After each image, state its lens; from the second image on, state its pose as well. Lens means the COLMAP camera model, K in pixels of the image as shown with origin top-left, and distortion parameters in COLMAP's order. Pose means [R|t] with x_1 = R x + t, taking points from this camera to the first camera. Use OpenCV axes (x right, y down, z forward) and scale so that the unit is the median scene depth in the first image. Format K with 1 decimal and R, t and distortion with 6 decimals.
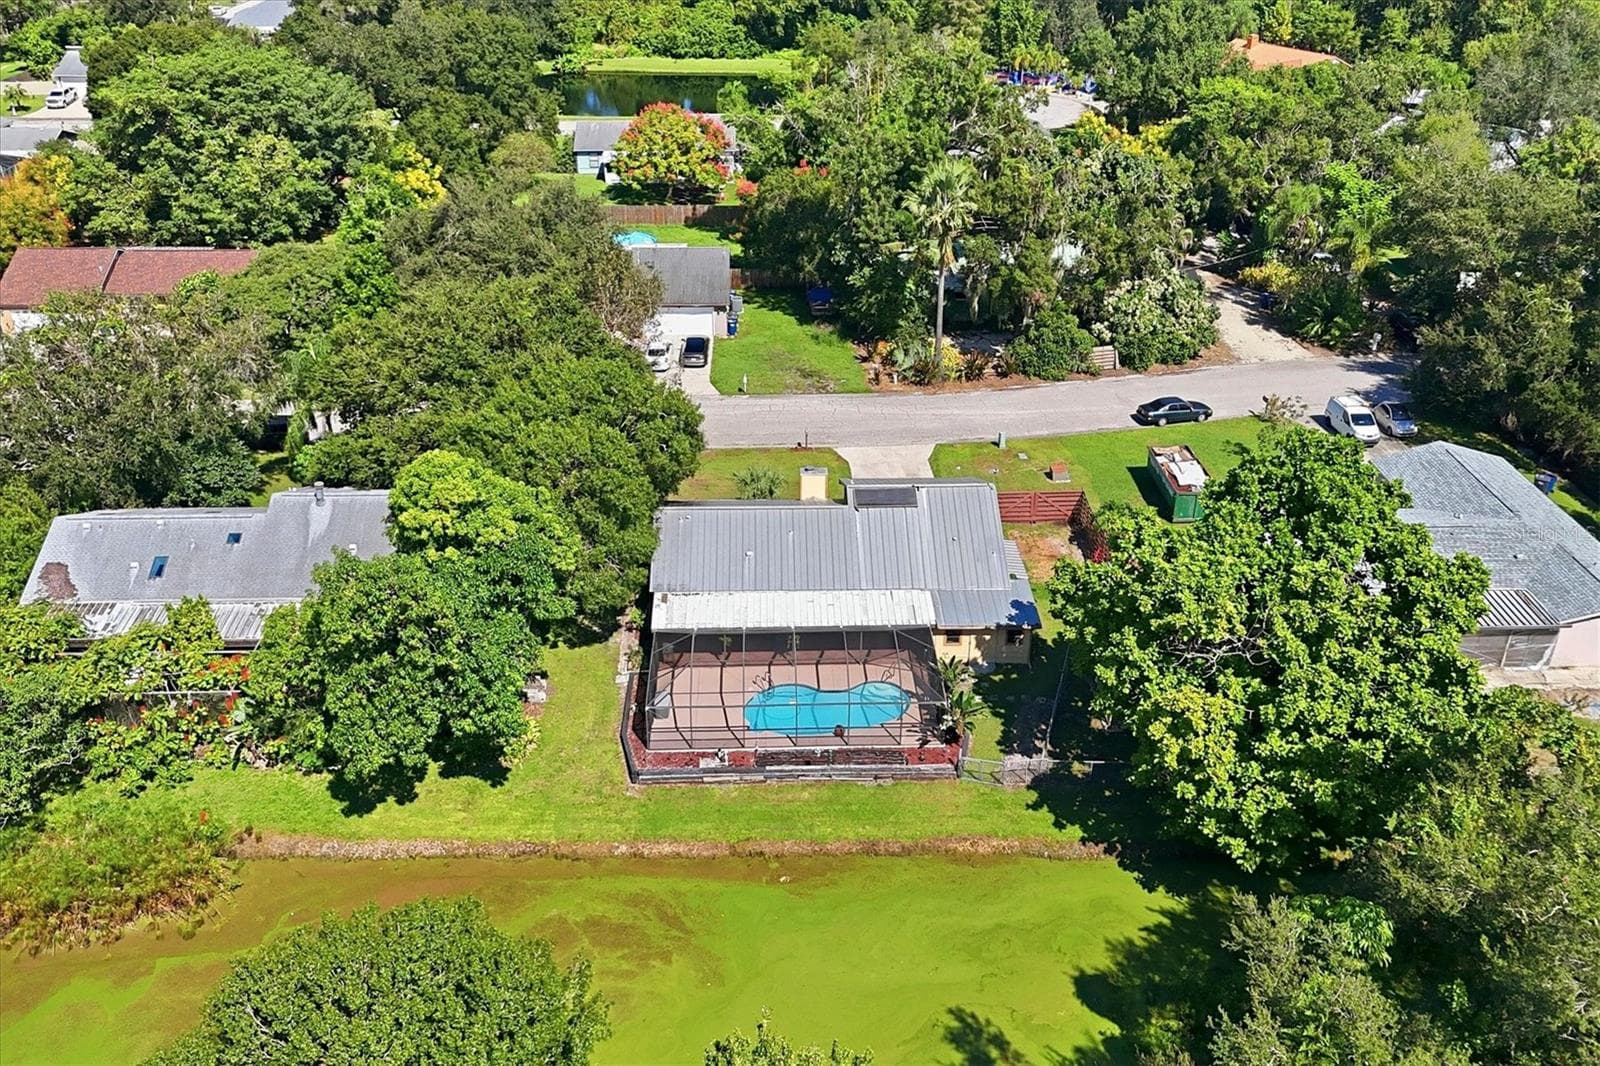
lens RADIAL K [[1407.9, 0, 800.0], [0, 1407.9, 533.0], [0, 0, 1]] dist [0.130389, -0.229718]
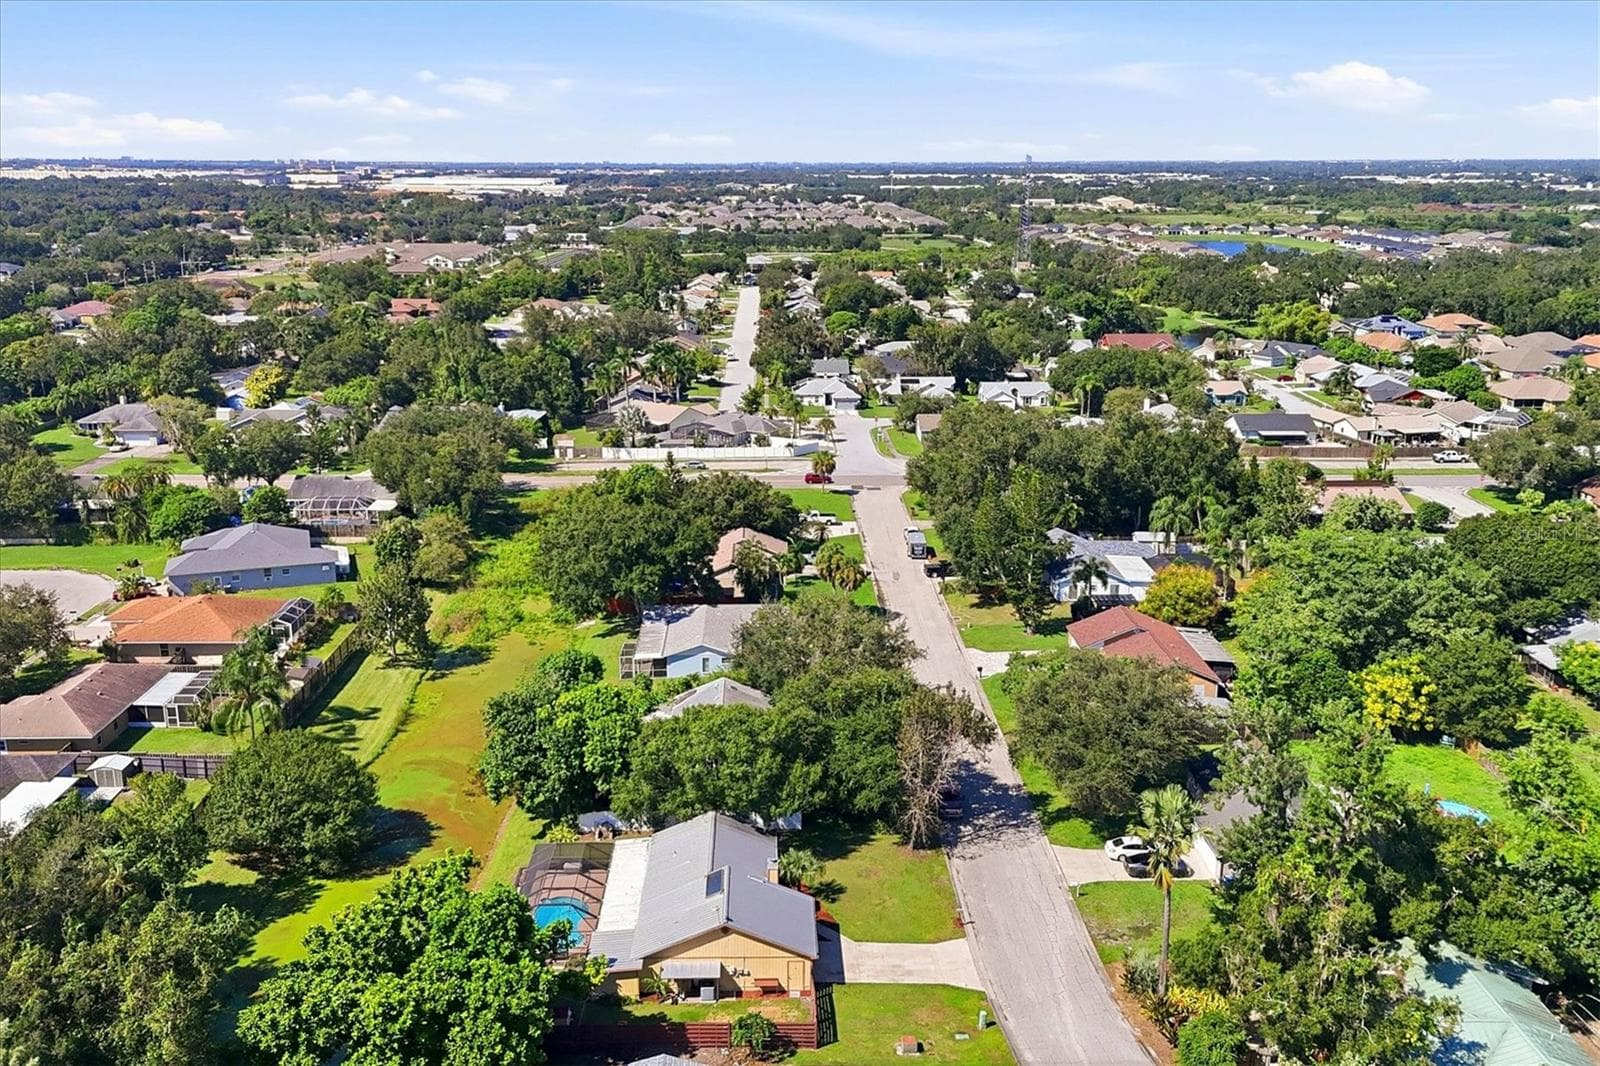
lens RADIAL K [[1407.9, 0, 800.0], [0, 1407.9, 533.0], [0, 0, 1]] dist [0.130389, -0.229718]
pose [[-0.016100, 0.259200, -0.965689, 1.366148], [-0.465902, 0.852612, 0.236617, -0.720708], [0.884690, 0.453726, 0.107036, 0.818122]]
